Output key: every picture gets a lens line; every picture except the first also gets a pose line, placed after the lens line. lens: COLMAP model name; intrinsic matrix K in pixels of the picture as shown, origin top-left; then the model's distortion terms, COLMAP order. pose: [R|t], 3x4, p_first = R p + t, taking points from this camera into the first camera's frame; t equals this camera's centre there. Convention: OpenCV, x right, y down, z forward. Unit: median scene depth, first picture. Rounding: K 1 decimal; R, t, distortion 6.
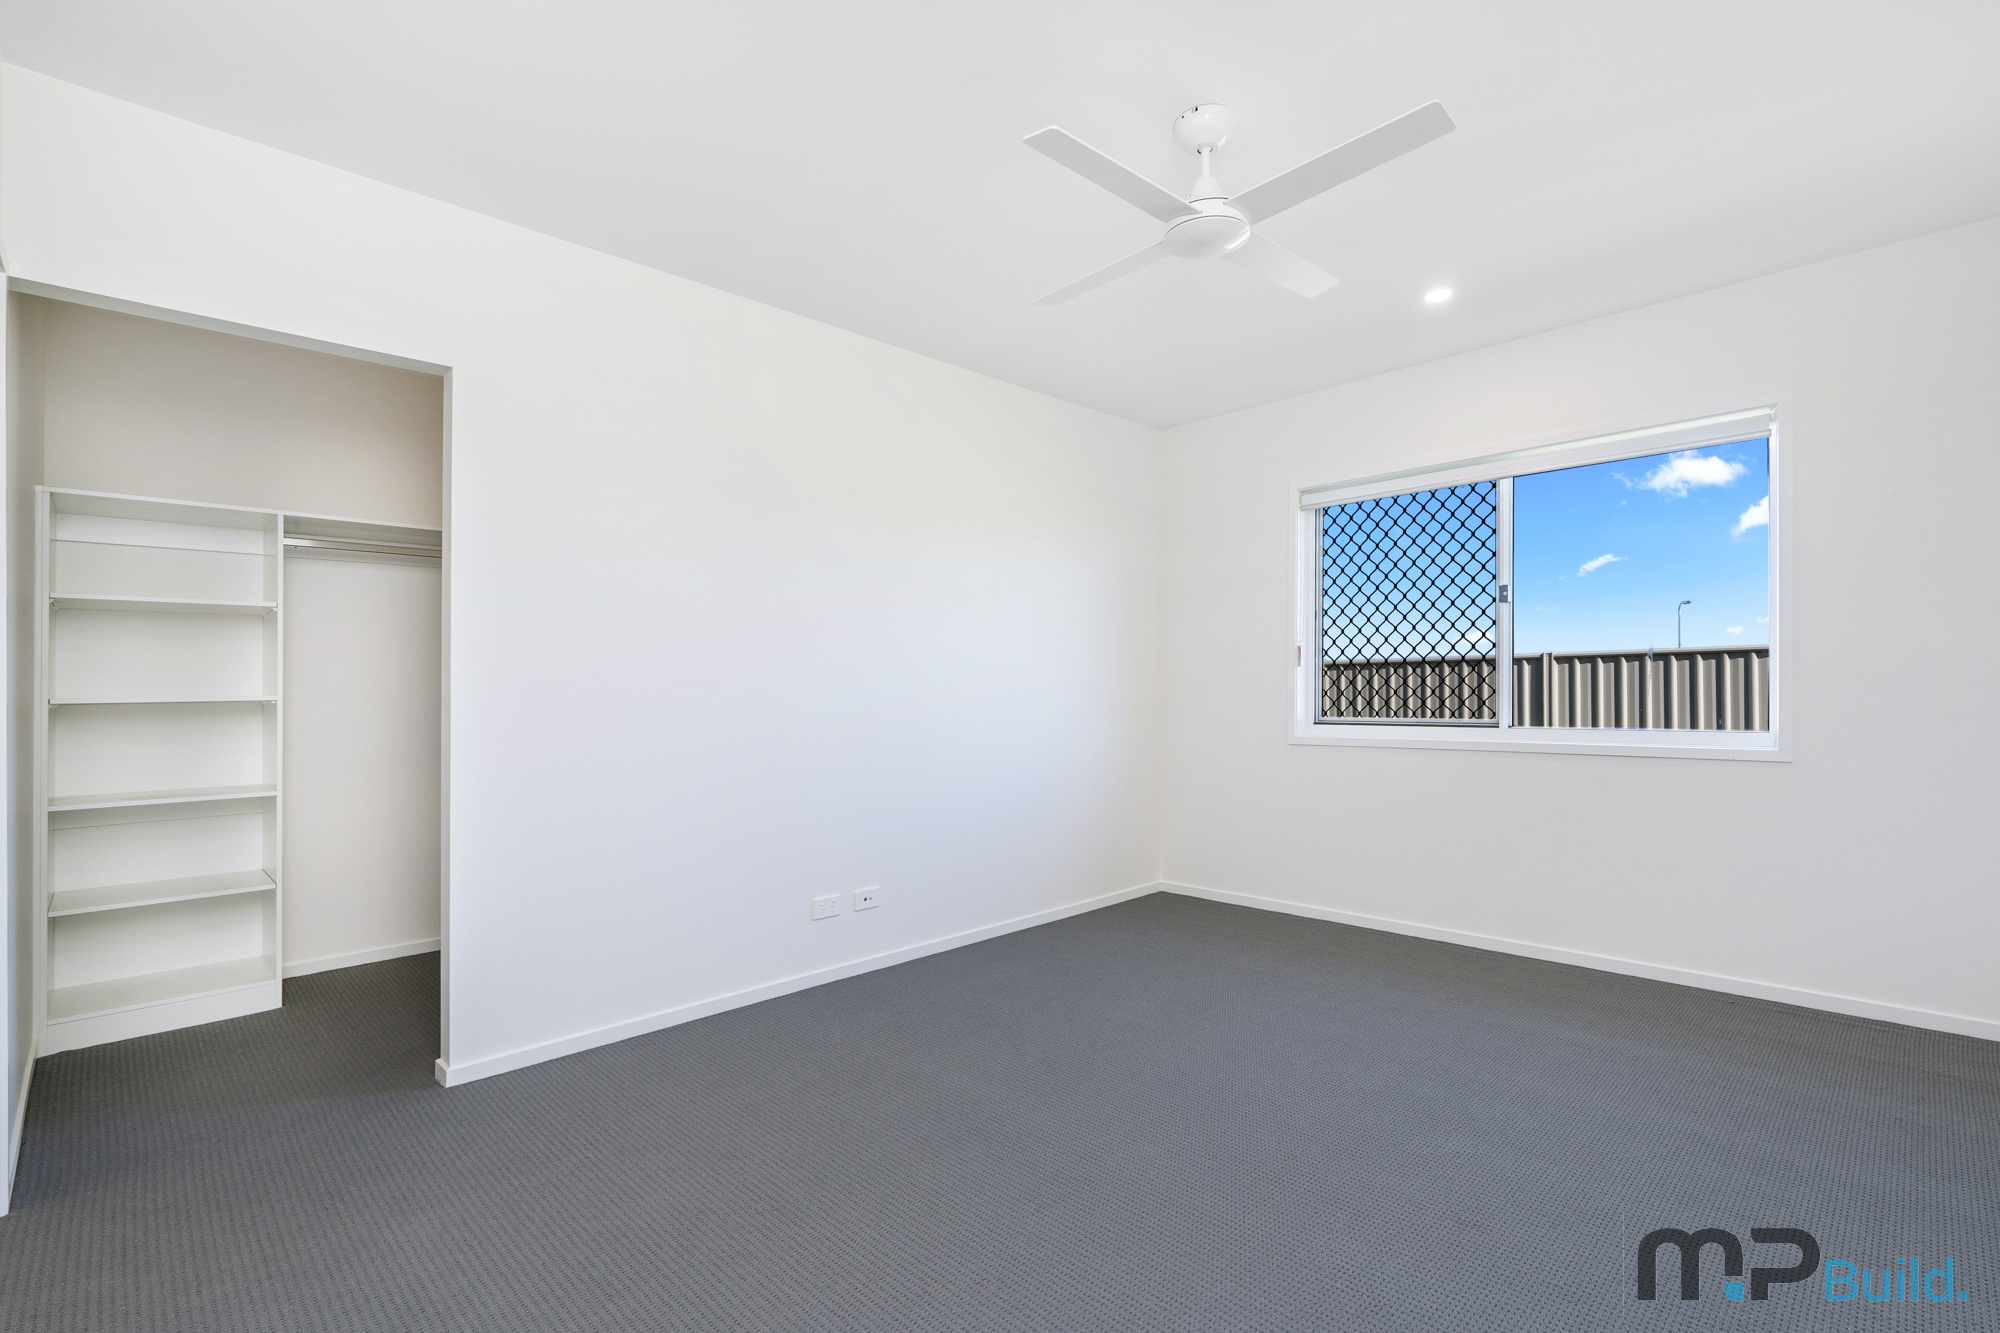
lens RADIAL K [[899.0, 0, 998.5], [0, 899.0, 680.1], [0, 0, 1]] dist [-0.004776, -0.000040]
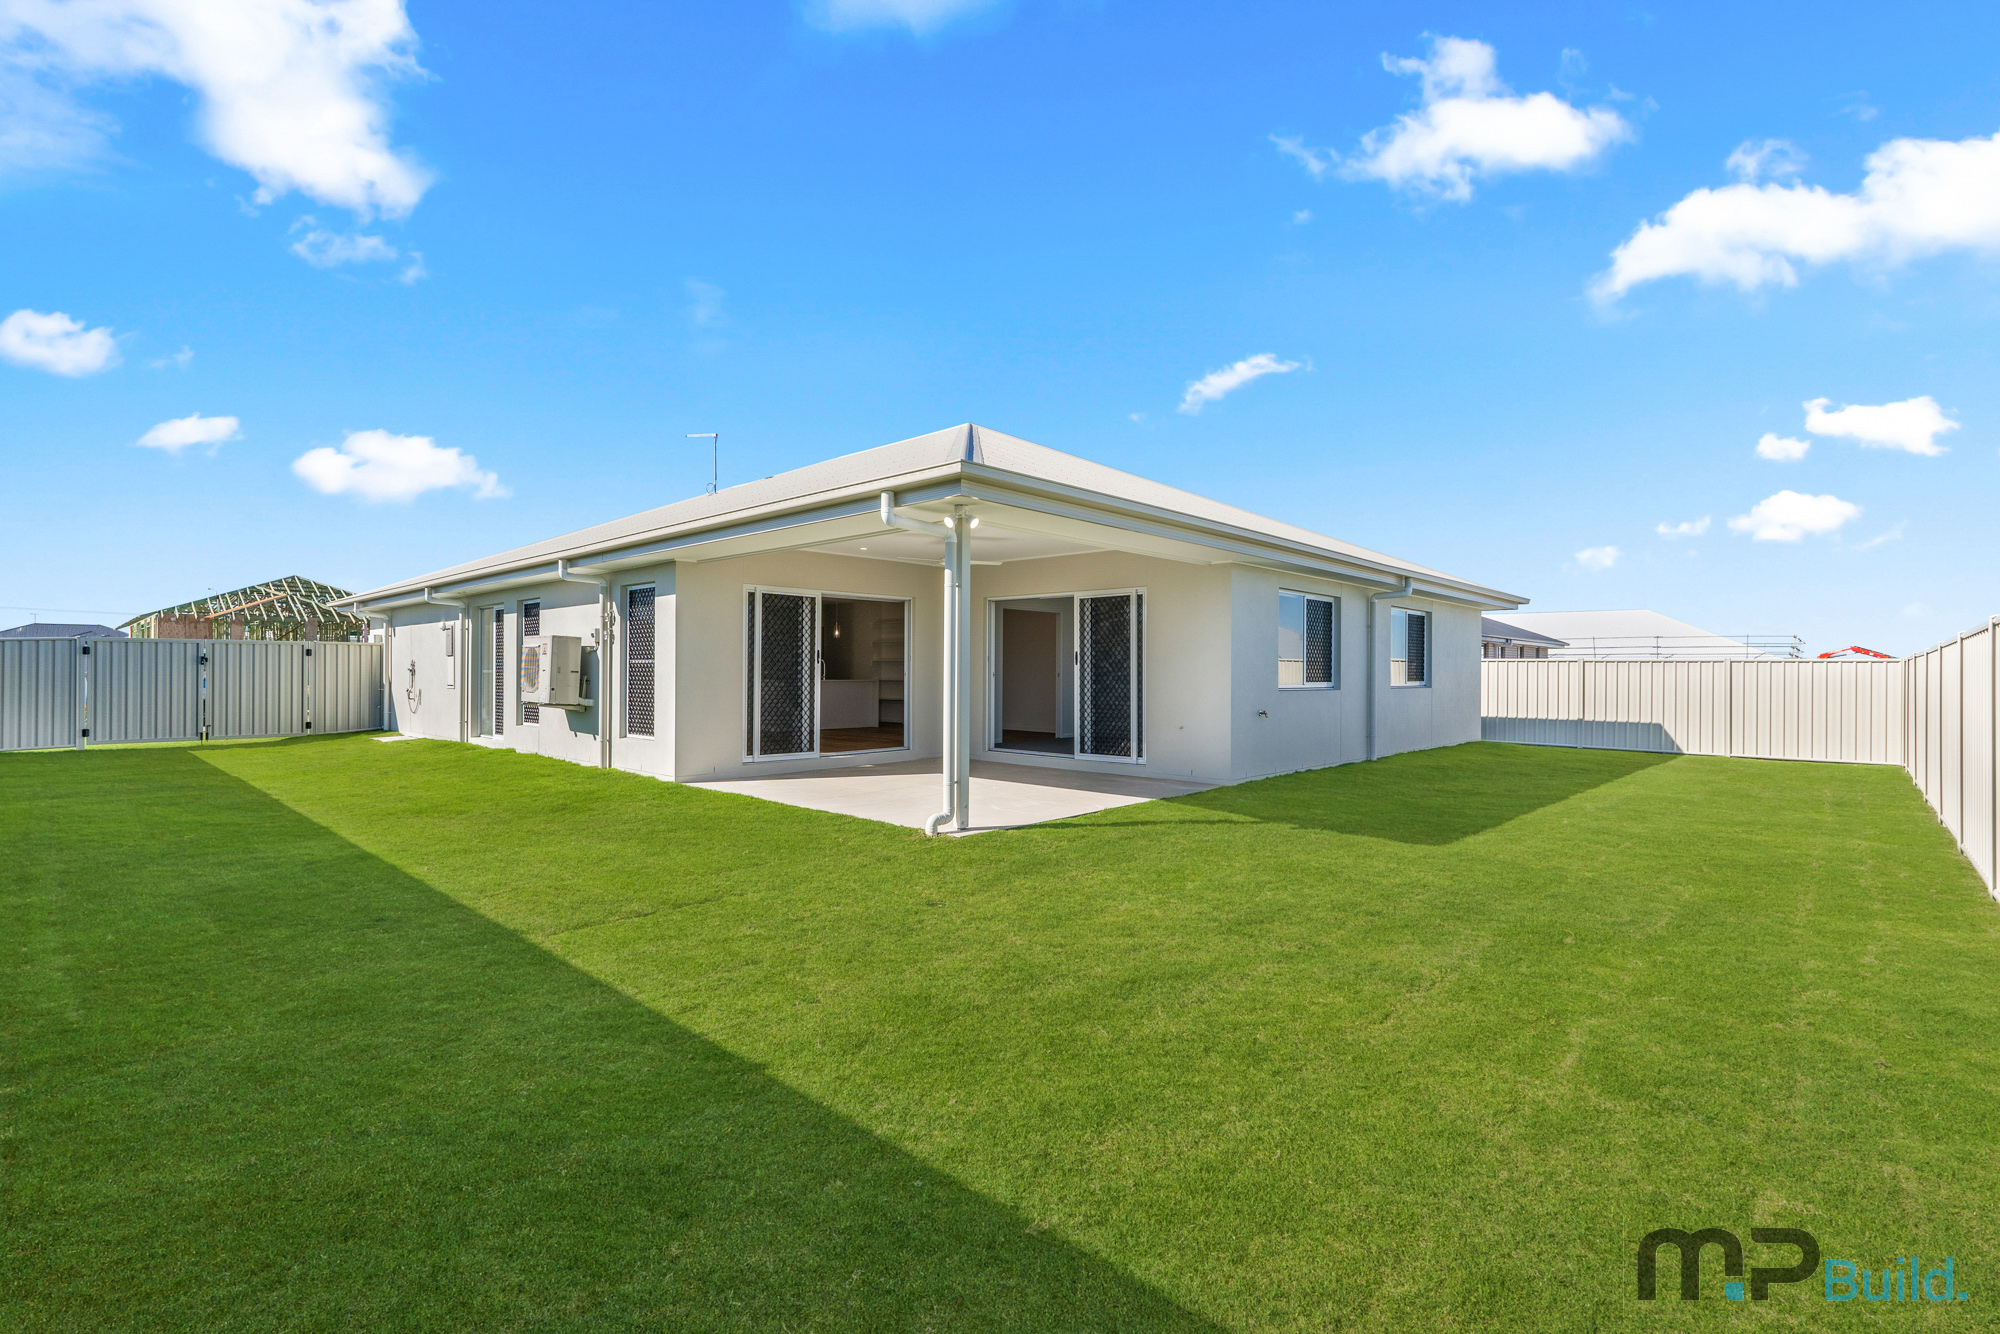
lens RADIAL K [[899.0, 0, 1007.3], [0, 899.0, 672.0], [0, 0, 1]] dist [-0.004776, -0.000040]
pose [[0.999995, 0.002239, 0.002438, 0.573403], [-0.002246, 0.999993, 0.003130, -0.008261], [-0.002431, -0.003135, 0.999992, 0.624547]]
